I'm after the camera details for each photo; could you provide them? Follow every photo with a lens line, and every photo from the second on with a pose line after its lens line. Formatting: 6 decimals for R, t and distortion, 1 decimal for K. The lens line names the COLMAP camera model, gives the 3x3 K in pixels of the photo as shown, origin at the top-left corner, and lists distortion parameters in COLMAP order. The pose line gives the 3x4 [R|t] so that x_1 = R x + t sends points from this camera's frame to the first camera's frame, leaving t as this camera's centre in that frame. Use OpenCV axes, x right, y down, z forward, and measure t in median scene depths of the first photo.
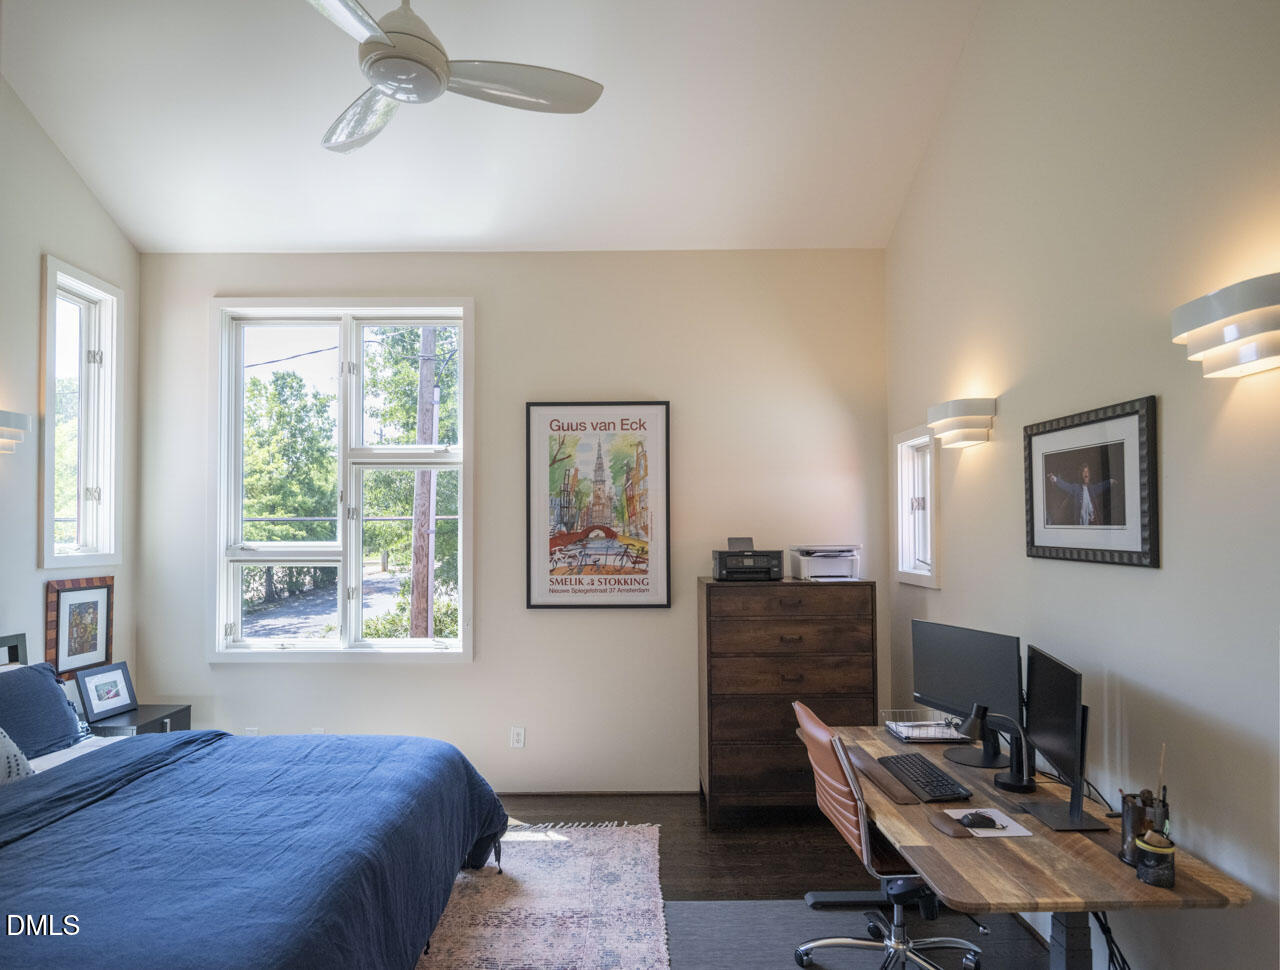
lens RADIAL K [[735.5, 0, 637.6], [0, 735.5, 517.8], [0, 0, 1]] dist [0.001619, 0.001705]
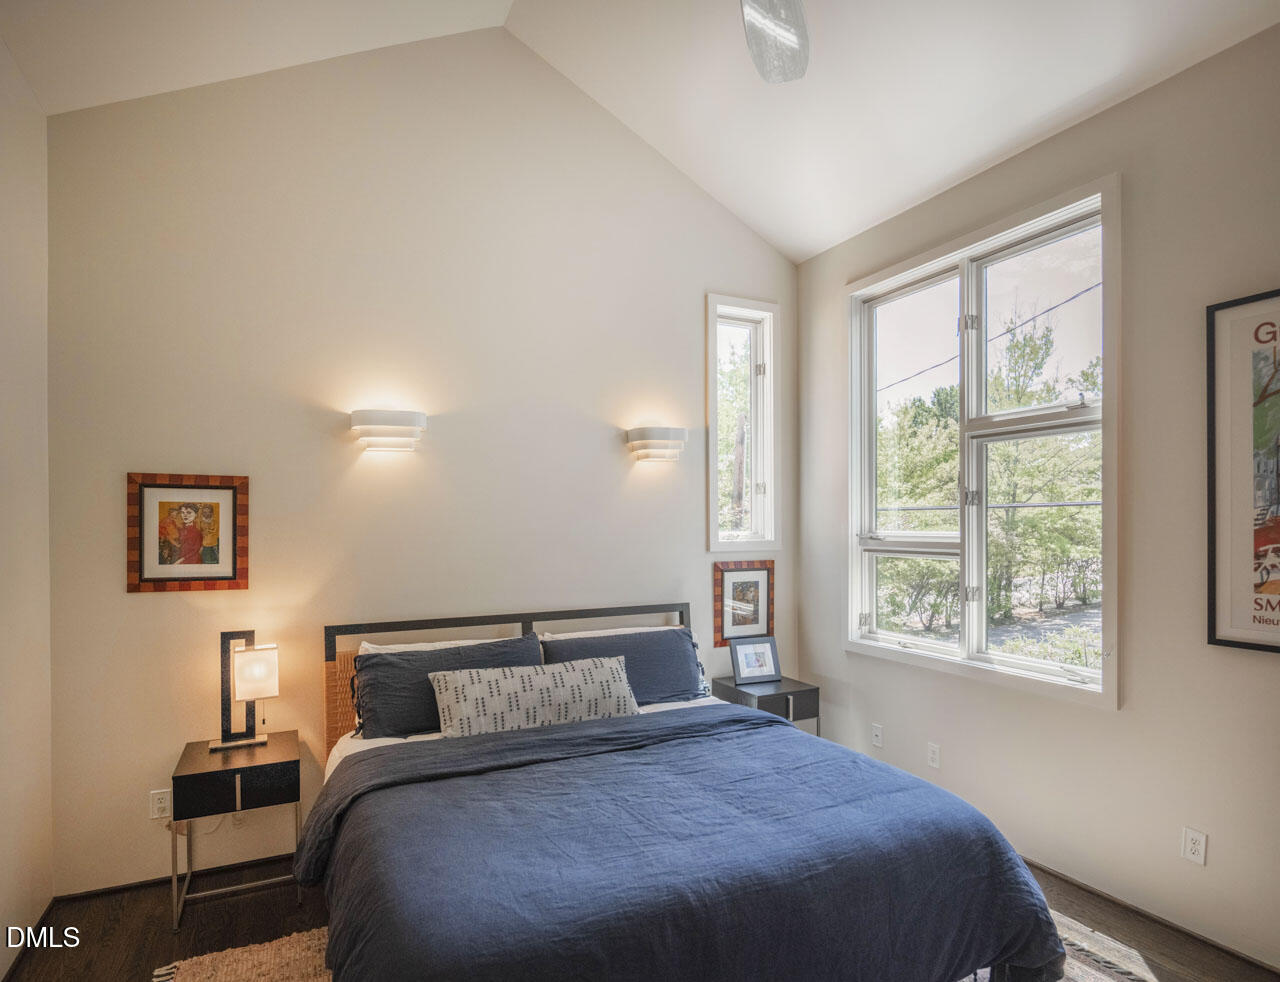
lens RADIAL K [[724.5, 0, 639.1], [0, 724.5, 526.9], [0, 0, 1]] dist [-0.000173, -0.000668]
pose [[0.426000, 0.004171, -0.904714, 0.214165], [0.024130, 0.999581, 0.015971, 0.005330], [0.904401, -0.028635, 0.425721, 0.349545]]
